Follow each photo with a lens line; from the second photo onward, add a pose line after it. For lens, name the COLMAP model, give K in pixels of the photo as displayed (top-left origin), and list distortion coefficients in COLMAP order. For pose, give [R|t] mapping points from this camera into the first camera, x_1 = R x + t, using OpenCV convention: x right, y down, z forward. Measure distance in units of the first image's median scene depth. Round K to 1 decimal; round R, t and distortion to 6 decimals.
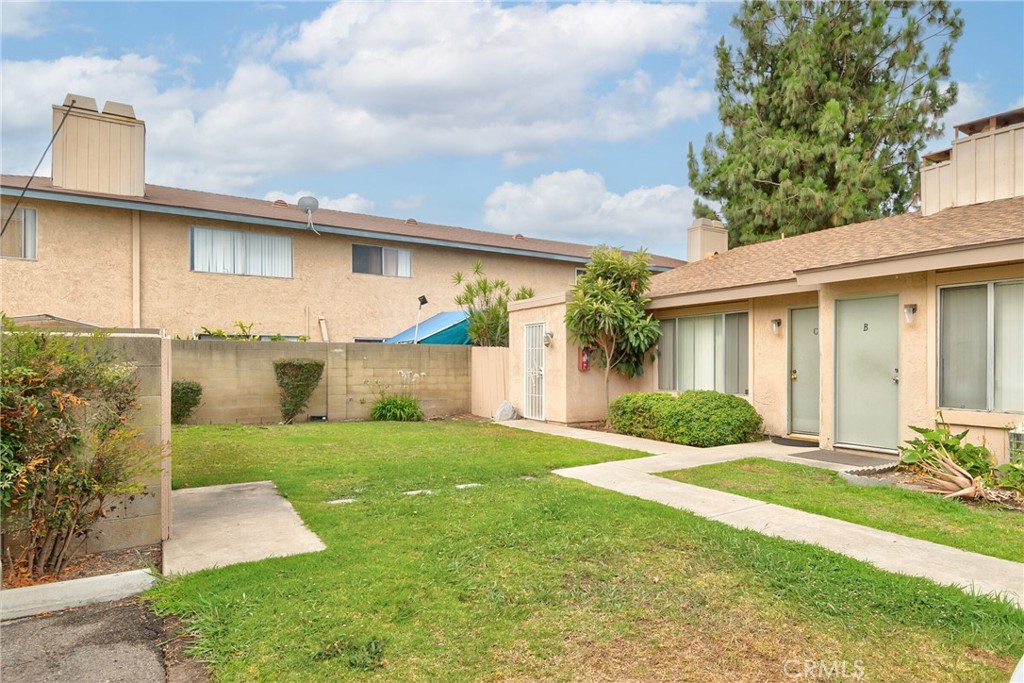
lens RADIAL K [[561.2, 0, 513.3], [0, 561.2, 364.5], [0, 0, 1]] dist [0.125048, 0.000006]
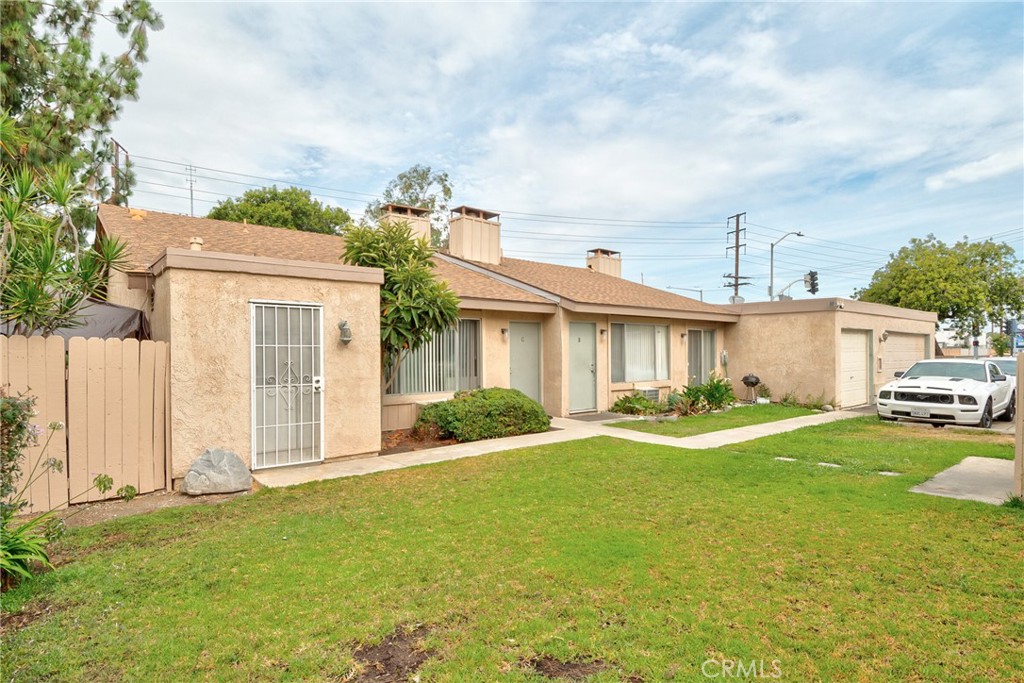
lens RADIAL K [[563.8, 0, 530.4], [0, 563.8, 351.8], [0, 0, 1]] dist [0.038432, -0.044415]
pose [[-0.153775, -0.000638, 0.988106, -0.524760], [0.009275, 0.999955, 0.002089, -0.018344], [-0.988062, 0.009486, -0.153762, 0.740336]]
